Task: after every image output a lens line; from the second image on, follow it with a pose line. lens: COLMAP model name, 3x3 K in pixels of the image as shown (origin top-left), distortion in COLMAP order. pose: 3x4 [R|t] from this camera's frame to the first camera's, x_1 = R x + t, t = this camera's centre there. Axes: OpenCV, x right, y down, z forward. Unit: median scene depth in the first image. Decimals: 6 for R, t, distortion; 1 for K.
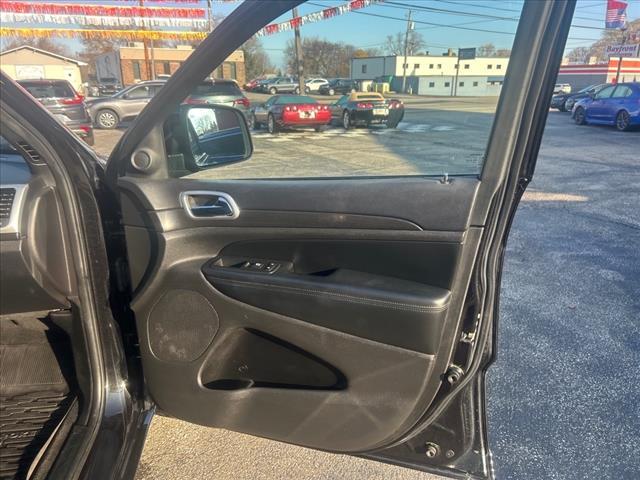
lens RADIAL K [[486.9, 0, 320.0], [0, 486.9, 240.0], [0, 0, 1]] dist [-0.002590, -0.003138]
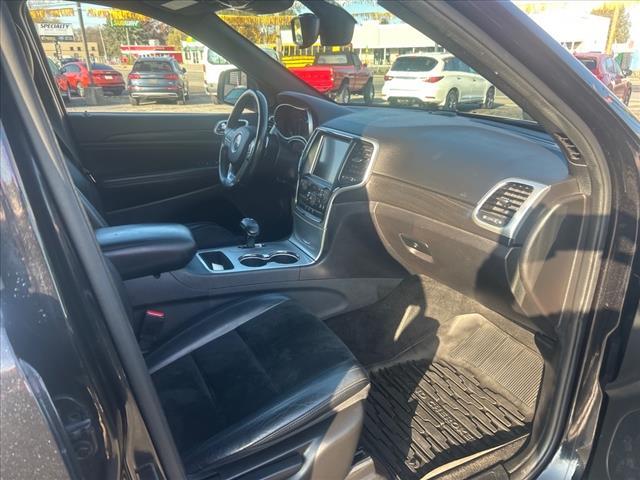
lens RADIAL K [[486.9, 0, 320.0], [0, 486.9, 240.0], [0, 0, 1]] dist [-0.002590, -0.003138]
pose [[0.337902, 0.338215, -0.878313, 0.051755], [-0.292780, 0.924674, 0.243430, -0.625023], [0.894484, 0.174897, 0.411471, 1.831413]]
